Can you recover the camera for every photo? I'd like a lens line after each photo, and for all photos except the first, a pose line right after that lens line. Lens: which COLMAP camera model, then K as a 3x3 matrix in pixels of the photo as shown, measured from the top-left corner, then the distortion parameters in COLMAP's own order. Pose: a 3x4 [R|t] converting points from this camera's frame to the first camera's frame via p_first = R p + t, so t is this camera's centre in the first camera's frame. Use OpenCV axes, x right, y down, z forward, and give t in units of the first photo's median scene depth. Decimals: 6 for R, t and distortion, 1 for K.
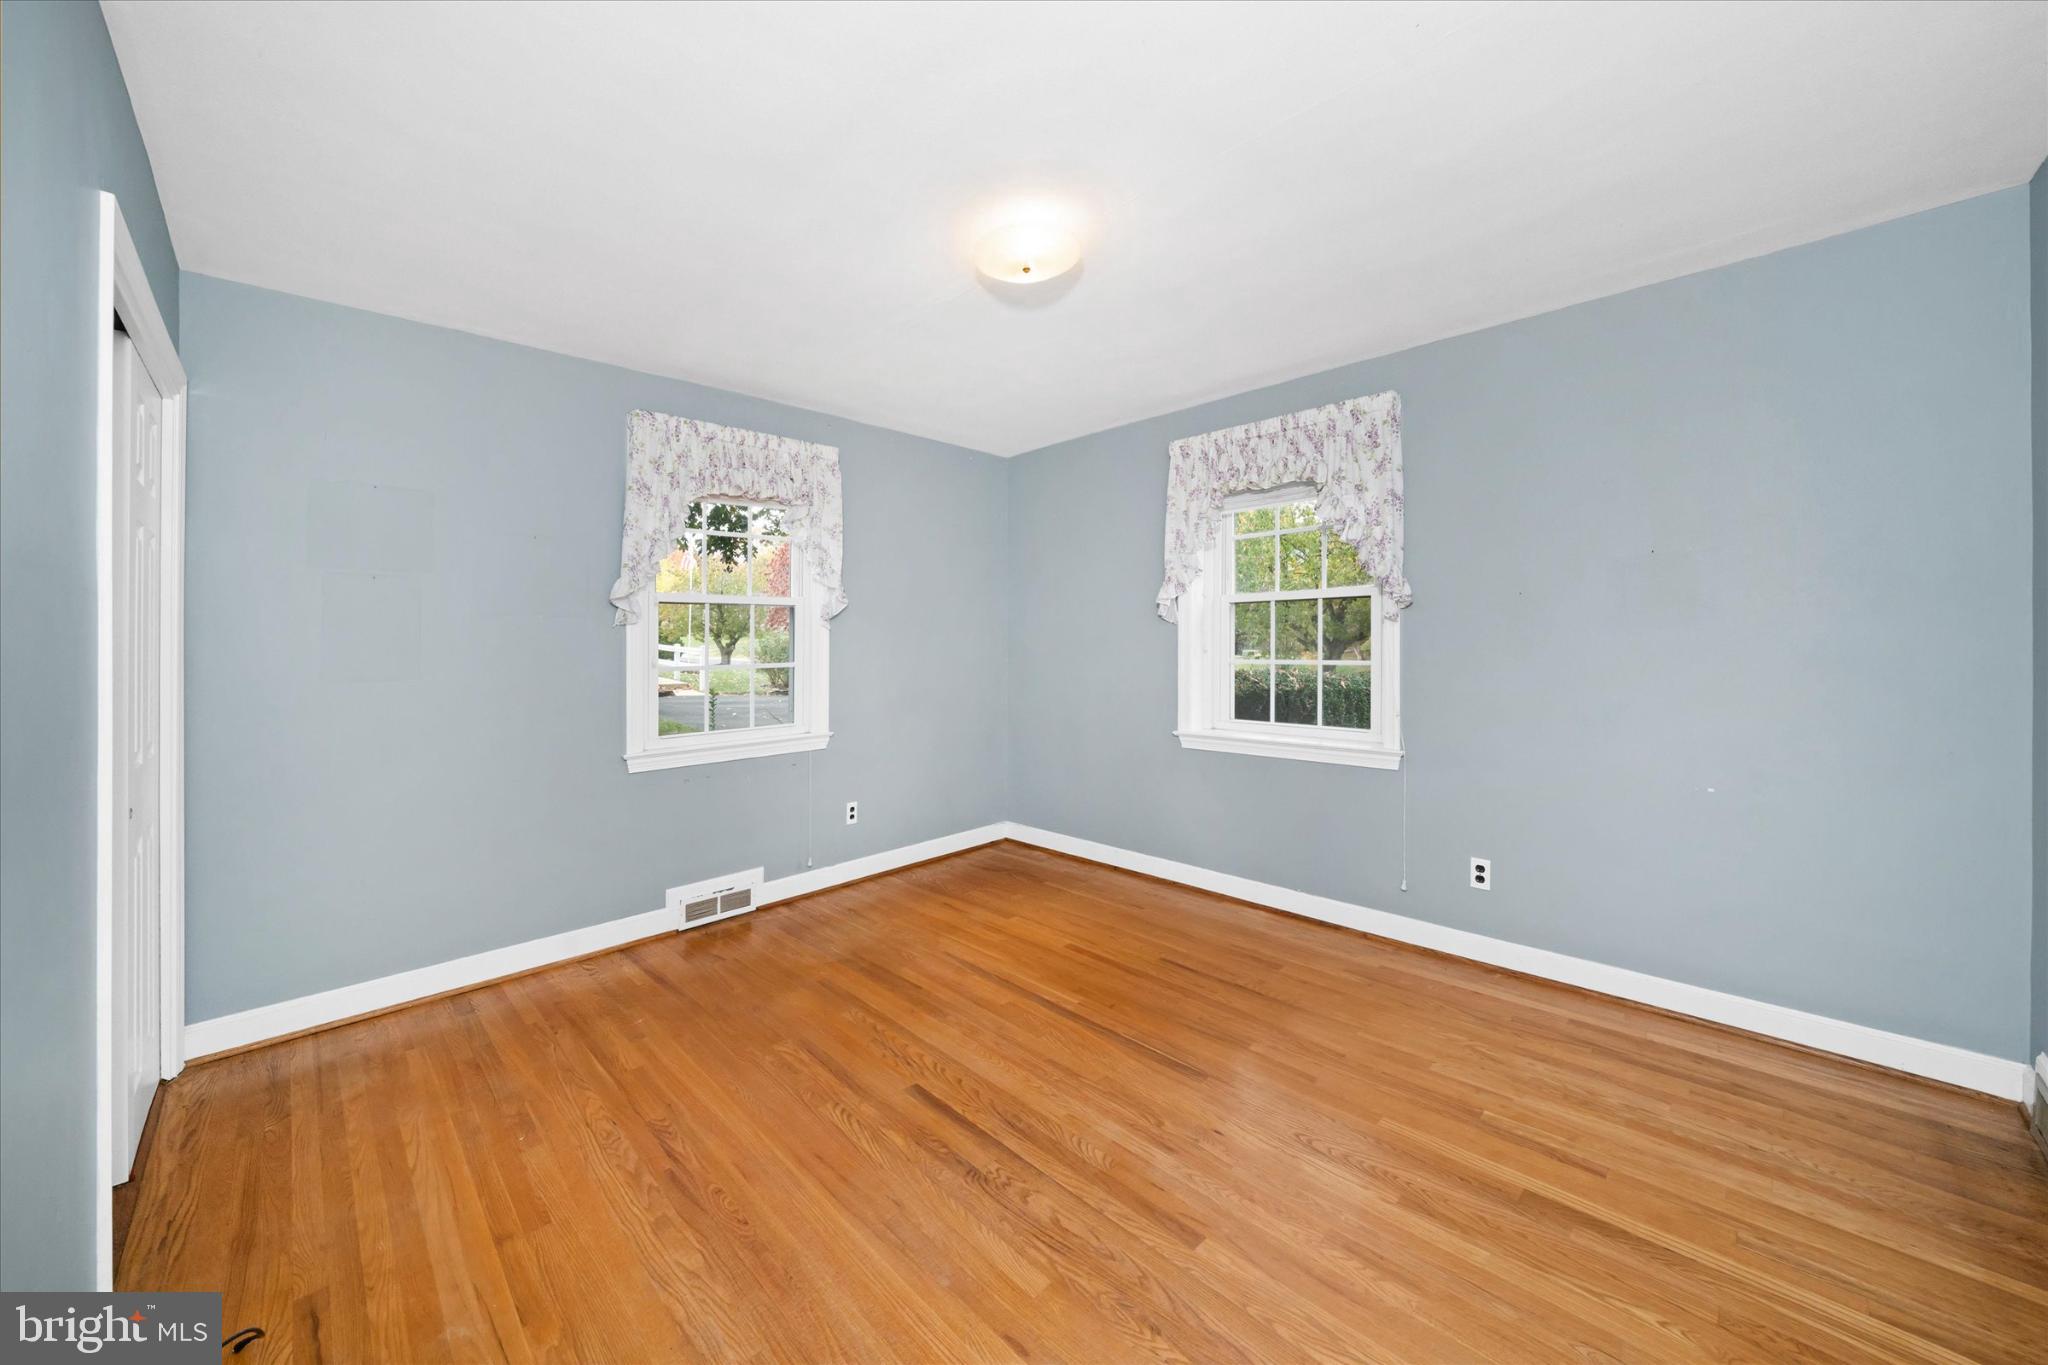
lens RADIAL K [[805.1, 0, 1029.0], [0, 805.1, 648.3], [0, 0, 1]] dist [-0.001485, -0.005016]
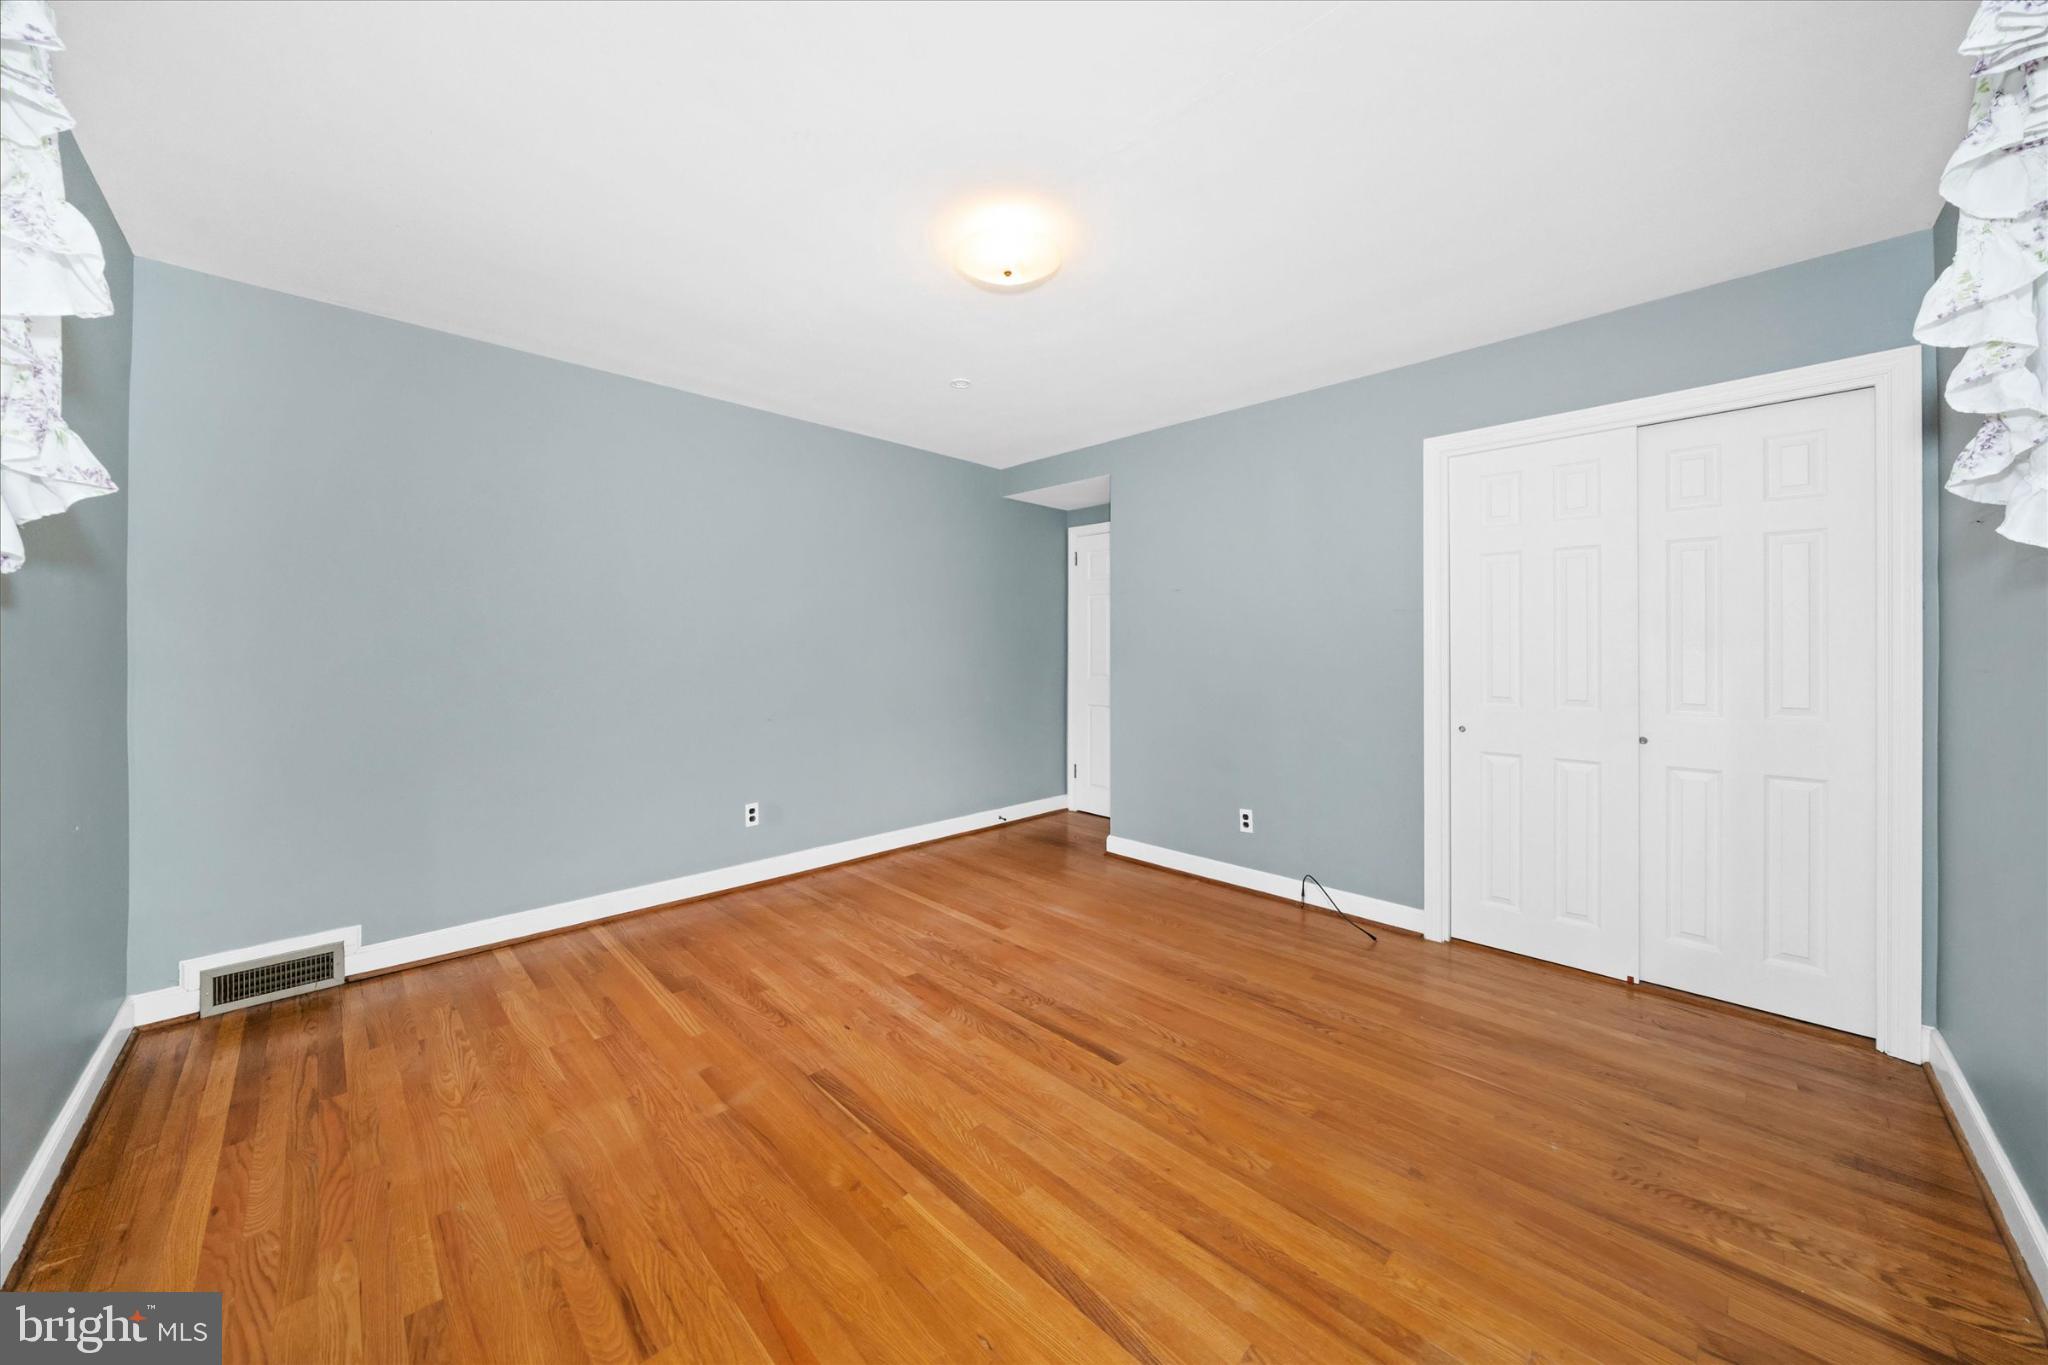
lens RADIAL K [[805.1, 0, 1029.0], [0, 805.1, 648.3], [0, 0, 1]] dist [-0.001485, -0.005016]
pose [[-0.999571, 0.009944, 0.027546, -0.069928], [0.010329, 0.999850, 0.013872, 0.024863], [-0.027404, 0.014151, -0.999524, 2.104486]]
